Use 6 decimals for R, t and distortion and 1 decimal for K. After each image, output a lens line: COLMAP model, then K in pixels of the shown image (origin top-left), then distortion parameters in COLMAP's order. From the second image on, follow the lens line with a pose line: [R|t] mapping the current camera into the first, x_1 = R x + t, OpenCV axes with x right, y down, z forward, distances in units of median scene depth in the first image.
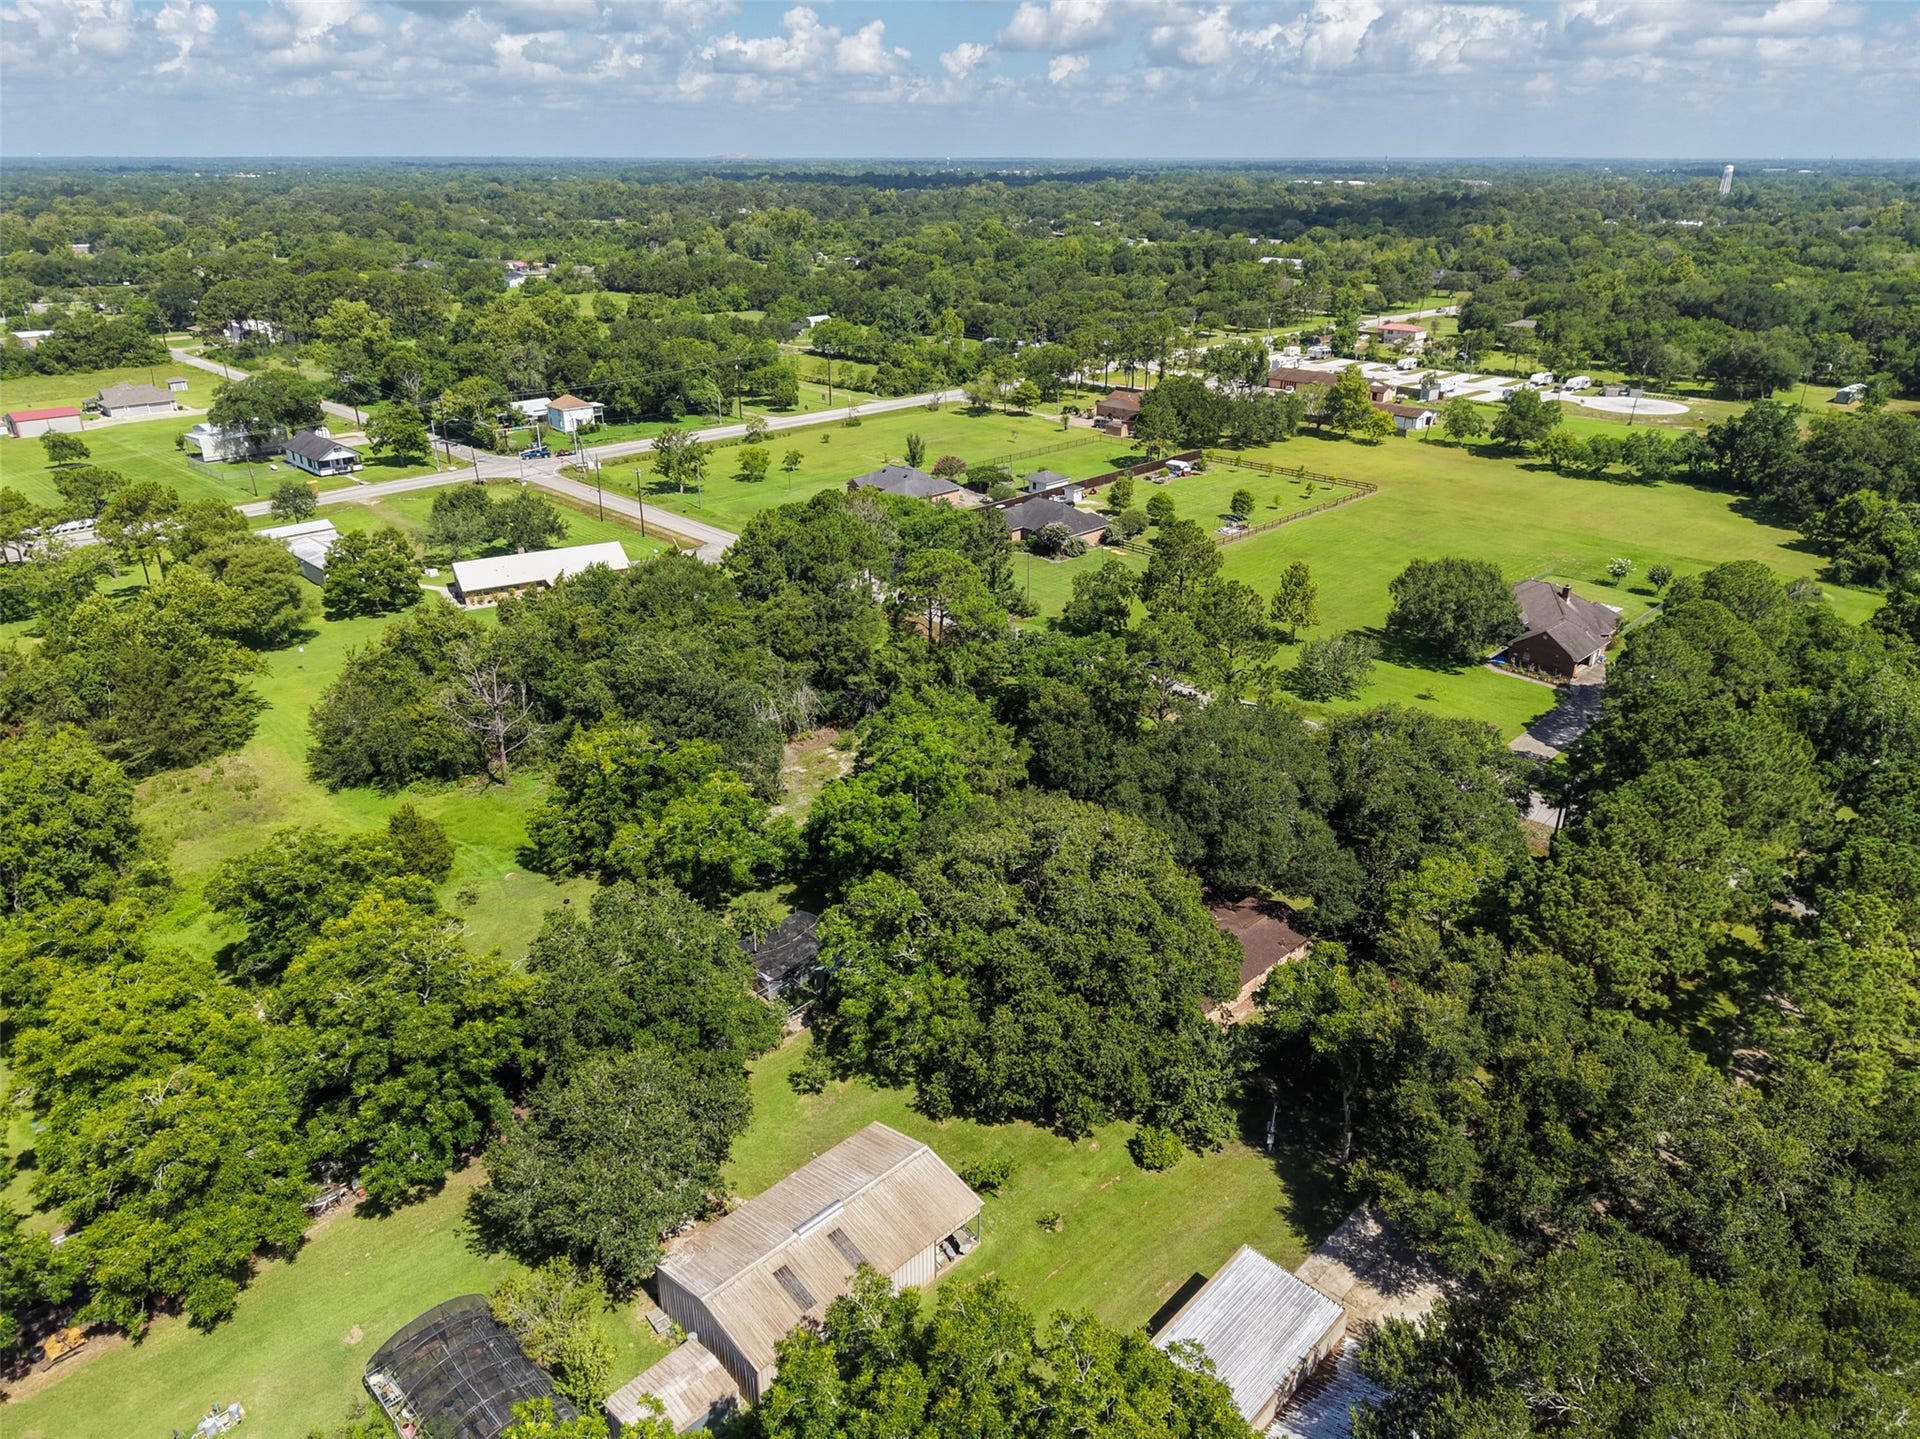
lens RADIAL K [[1281.3, 0, 965.5], [0, 1281.3, 727.7], [0, 0, 1]] dist [0.015715, -0.015136]
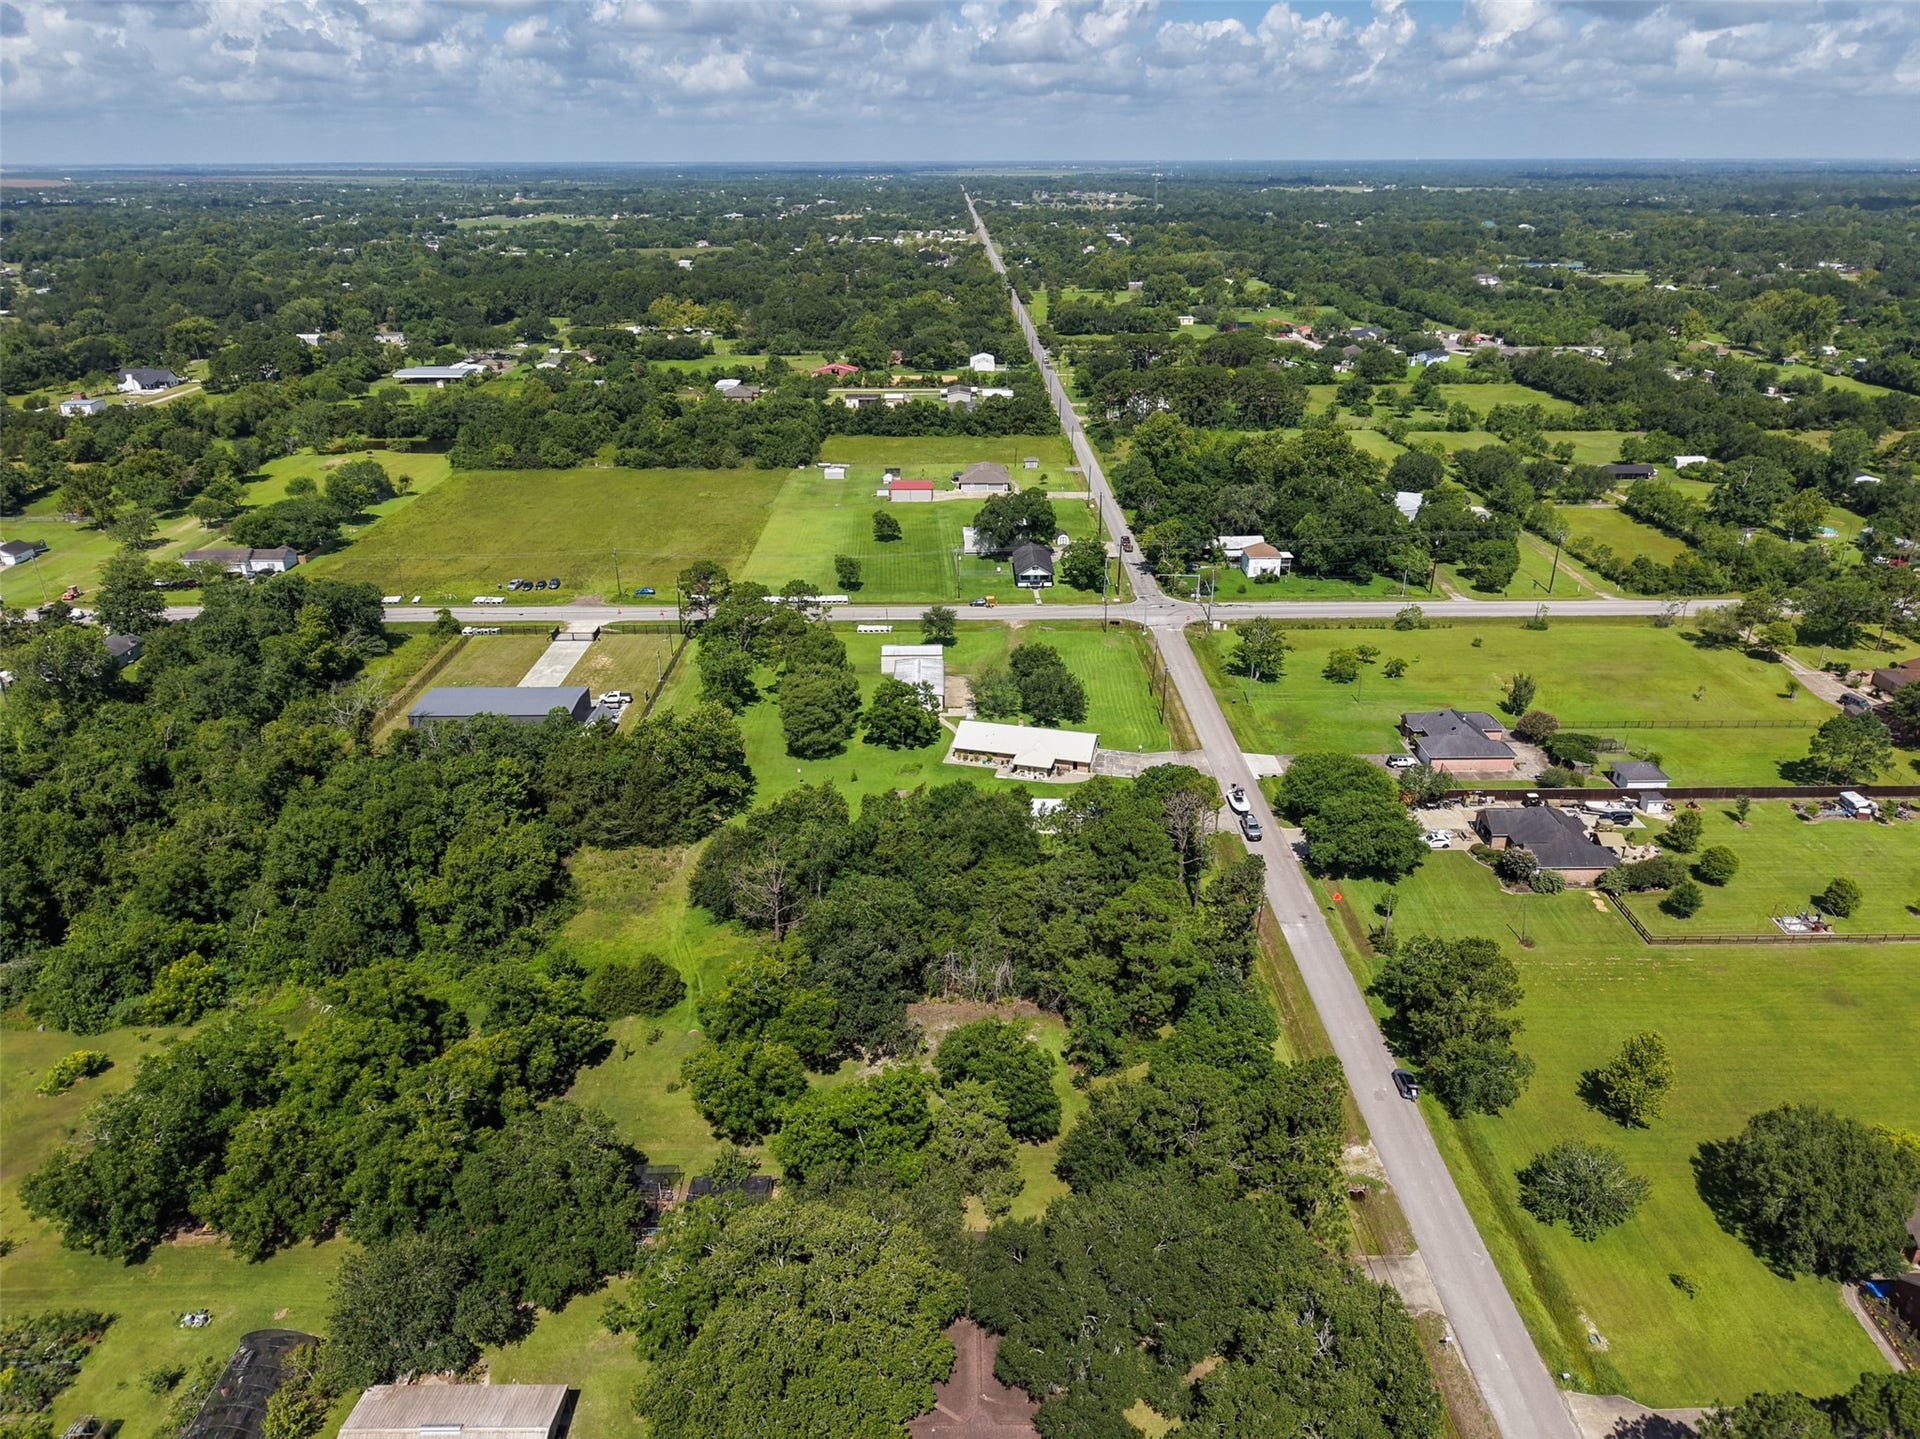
lens RADIAL K [[1281.3, 0, 964.5], [0, 1281.3, 725.0], [0, 0, 1]] dist [0.015715, -0.015136]
pose [[0.716275, 0.280138, -0.639119, 0.197806], [-0.282187, 0.953935, 0.101875, -0.131672], [0.638217, 0.107381, 0.762331, 0.046073]]
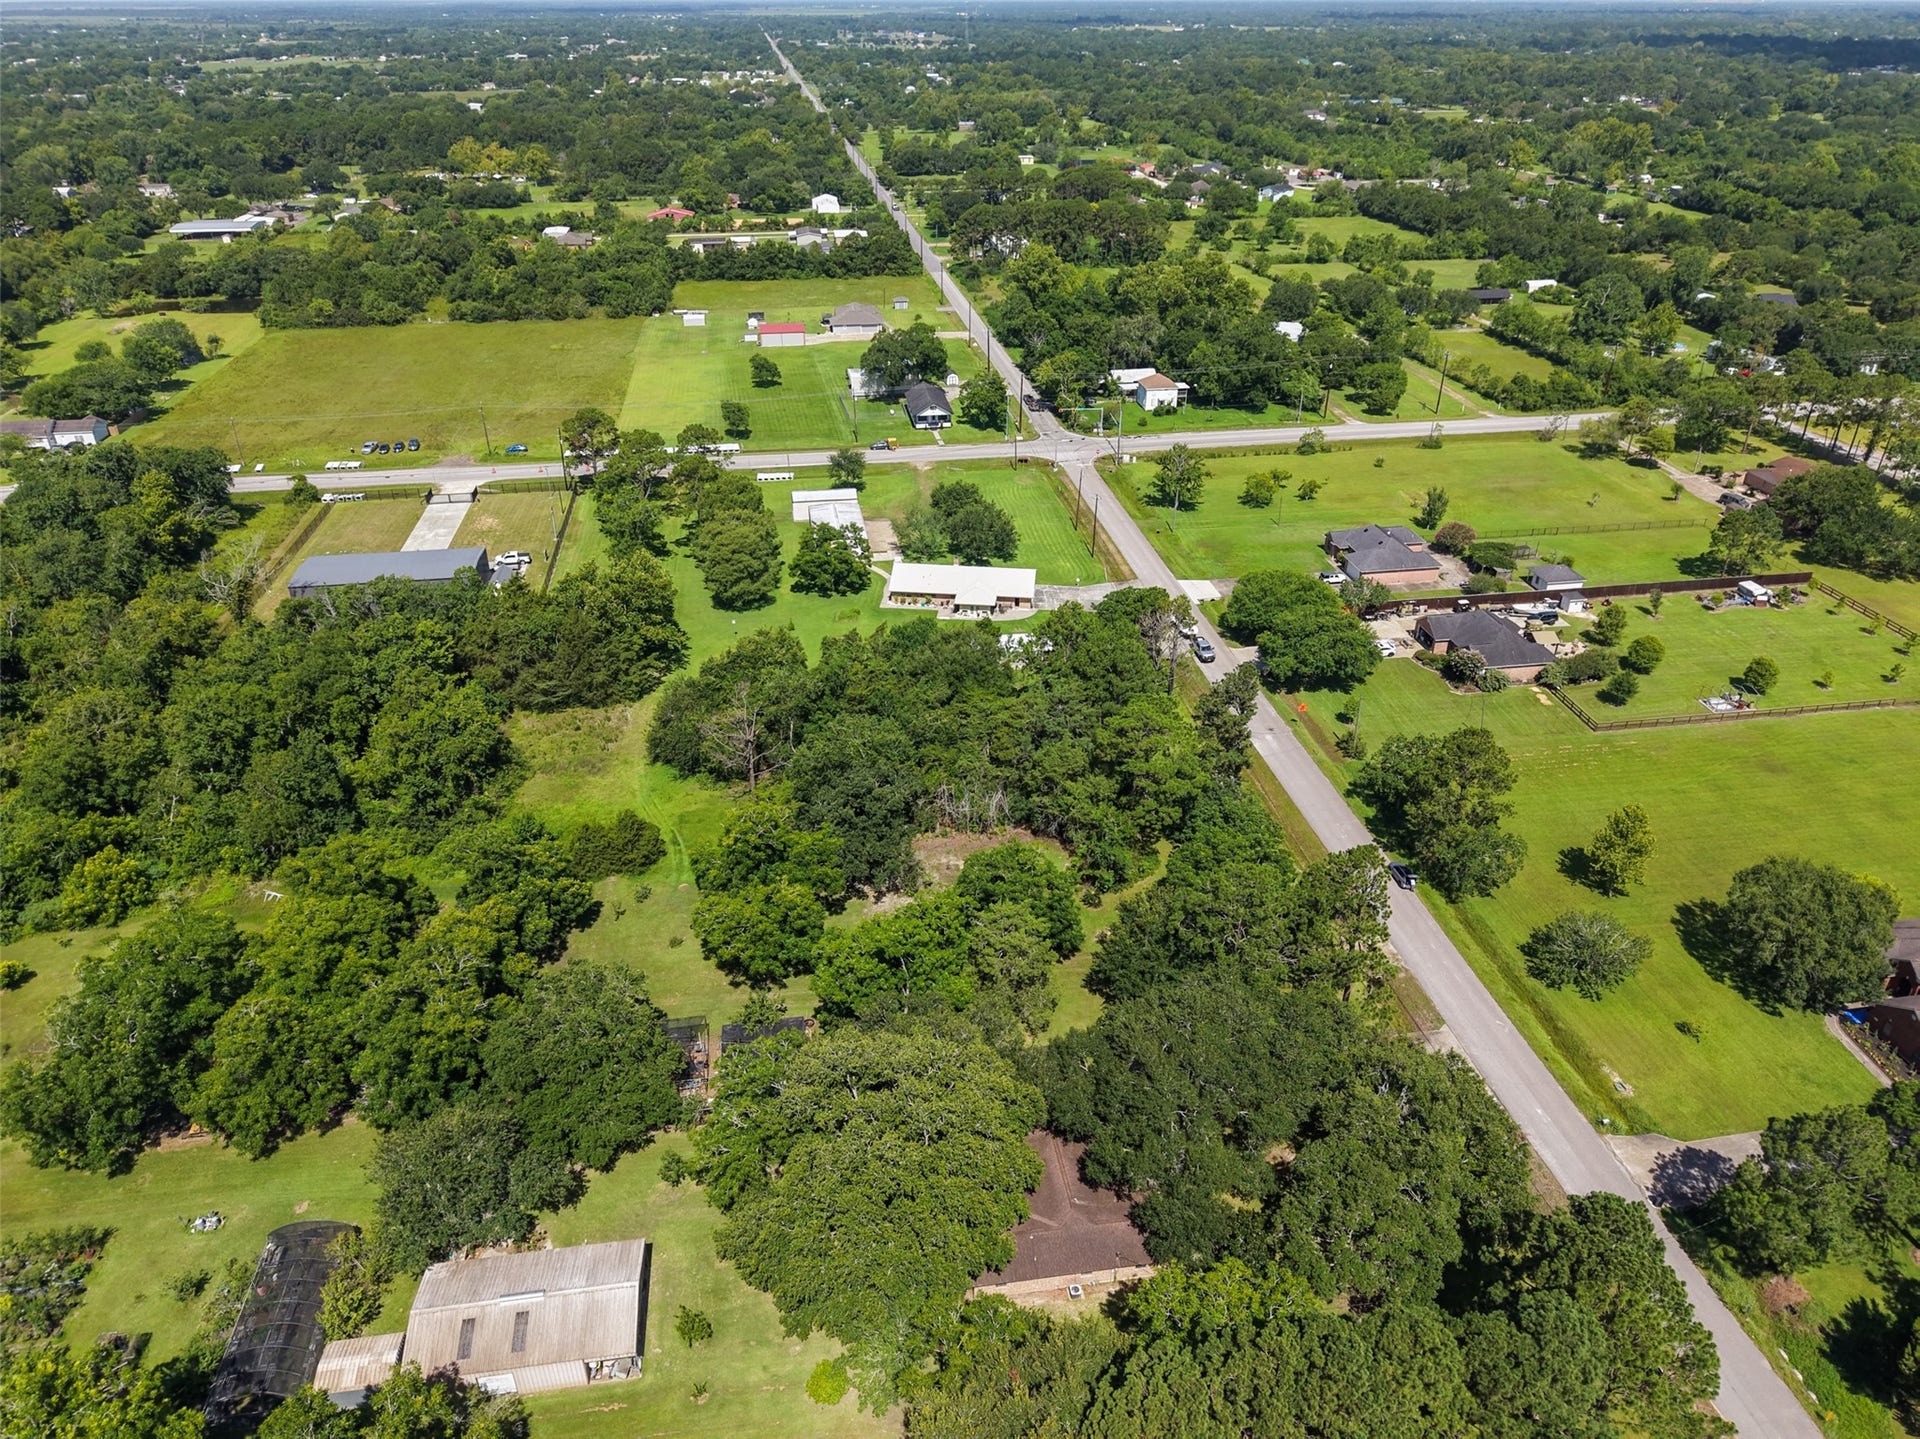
lens RADIAL K [[1281.3, 0, 964.7], [0, 1281.3, 724.9], [0, 0, 1]] dist [0.015715, -0.015136]
pose [[0.807282, 0.290216, -0.513877, 0.154857], [-0.239596, 0.956916, 0.164029, -0.102212], [0.539341, -0.009295, 0.842036, 0.030235]]
